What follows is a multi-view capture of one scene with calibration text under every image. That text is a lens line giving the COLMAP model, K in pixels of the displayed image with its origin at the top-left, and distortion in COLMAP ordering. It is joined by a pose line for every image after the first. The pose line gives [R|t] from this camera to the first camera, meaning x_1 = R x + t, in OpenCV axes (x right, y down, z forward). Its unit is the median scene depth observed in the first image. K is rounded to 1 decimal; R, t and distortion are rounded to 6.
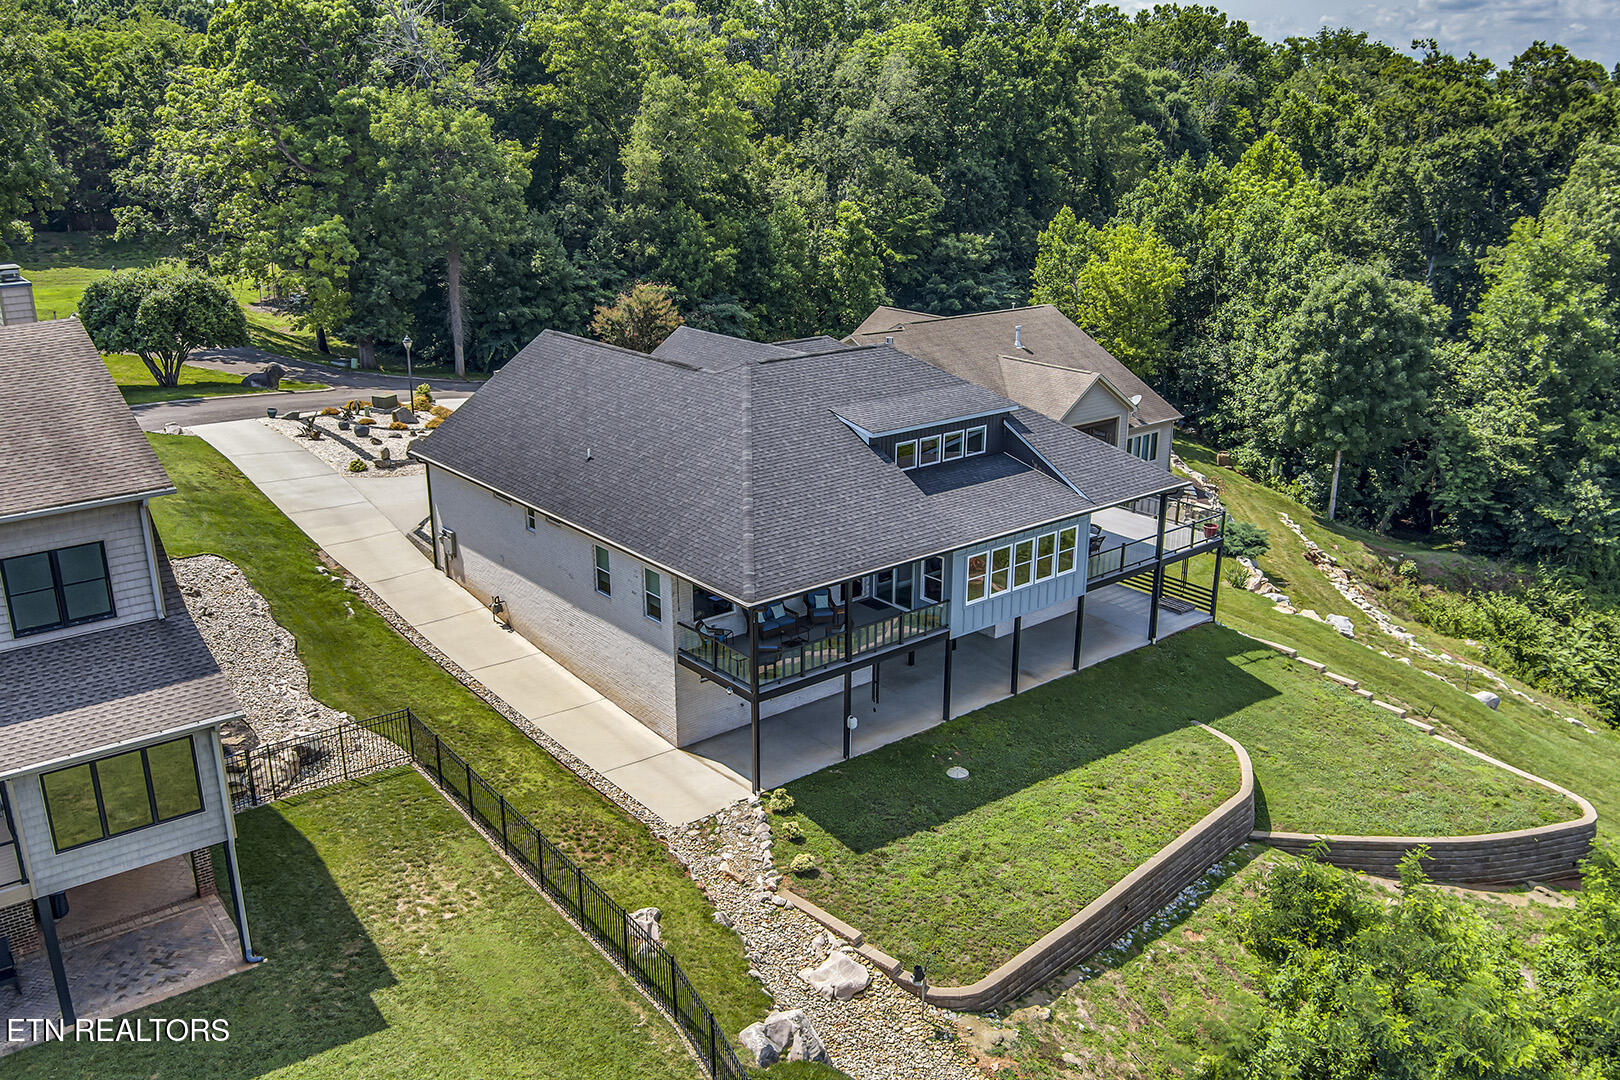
lens RADIAL K [[1371.1, 0, 814.9], [0, 1371.1, 573.2], [0, 0, 1]] dist [-0.062166, -0.002623]
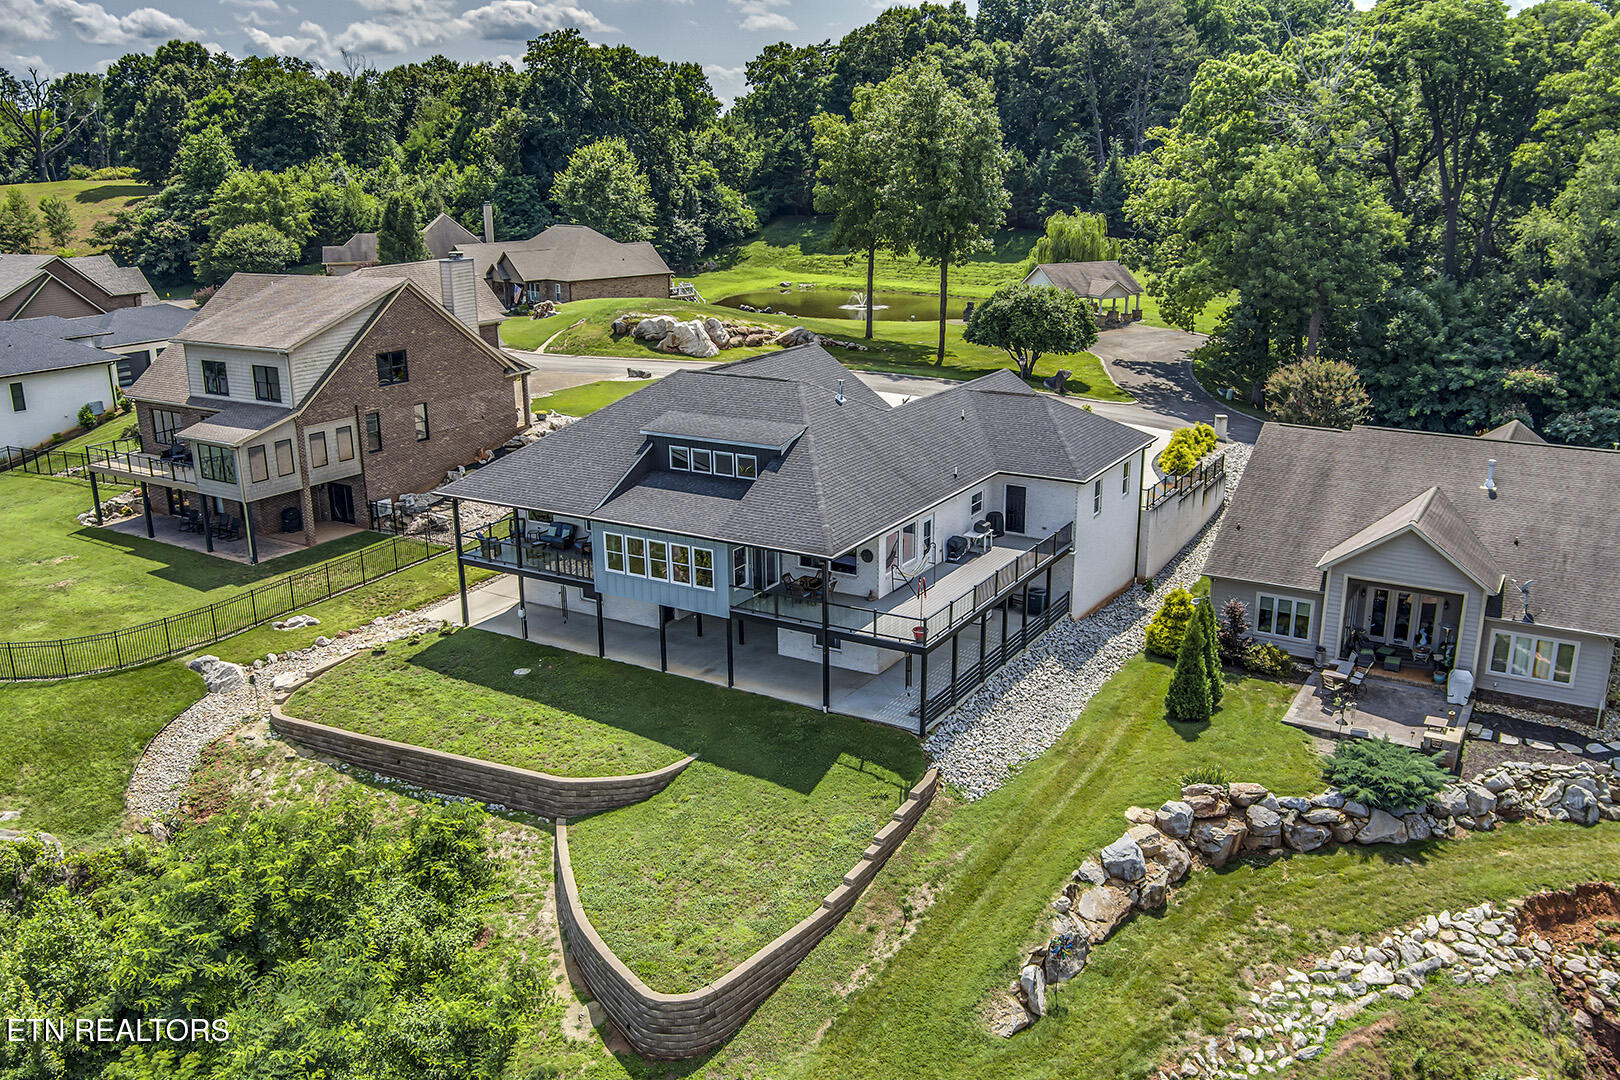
lens RADIAL K [[1371.1, 0, 814.9], [0, 1371.1, 573.2], [0, 0, 1]] dist [-0.062166, -0.002623]
pose [[0.314250, 0.270952, -0.909853, 1.330408], [-0.314773, 0.933927, 0.169403, -0.250946], [0.895637, 0.233162, 0.378775, 0.698192]]
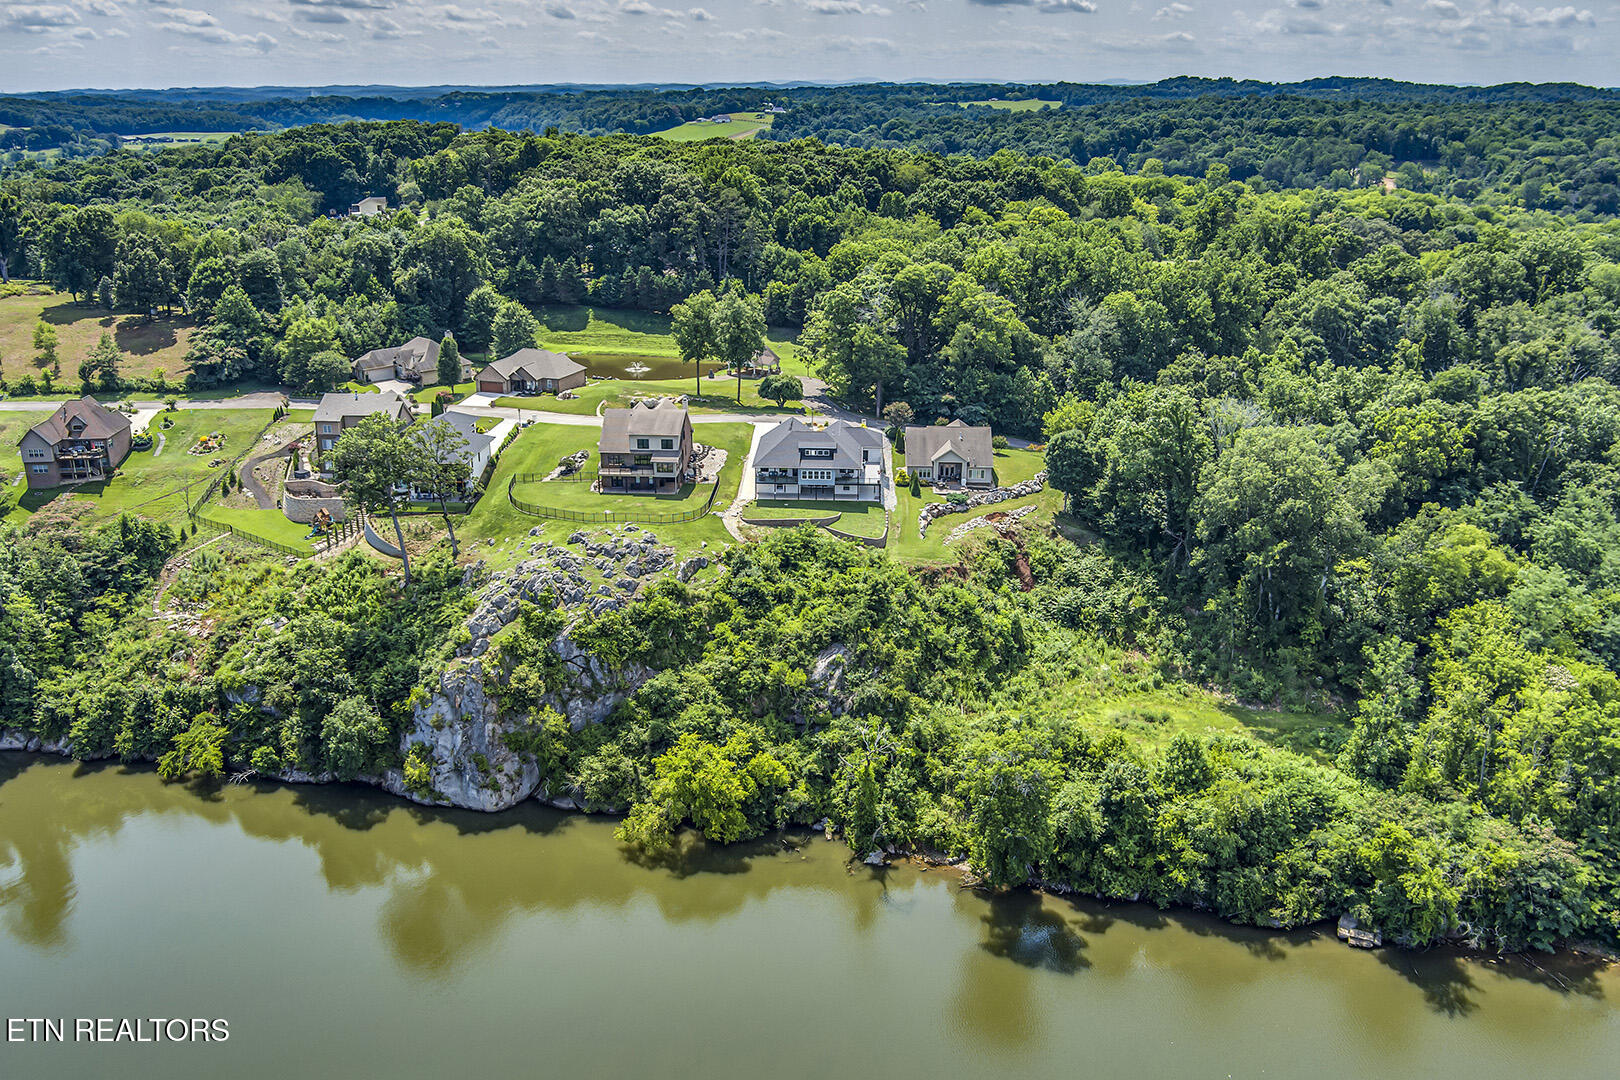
lens RADIAL K [[1371.1, 0, 814.9], [0, 1371.1, 573.2], [0, 0, 1]] dist [-0.062166, -0.002623]
pose [[0.719262, 0.232360, -0.654729, 4.027074], [-0.235866, 0.968108, 0.084463, -0.094080], [0.653475, 0.093677, 0.751129, -3.257714]]
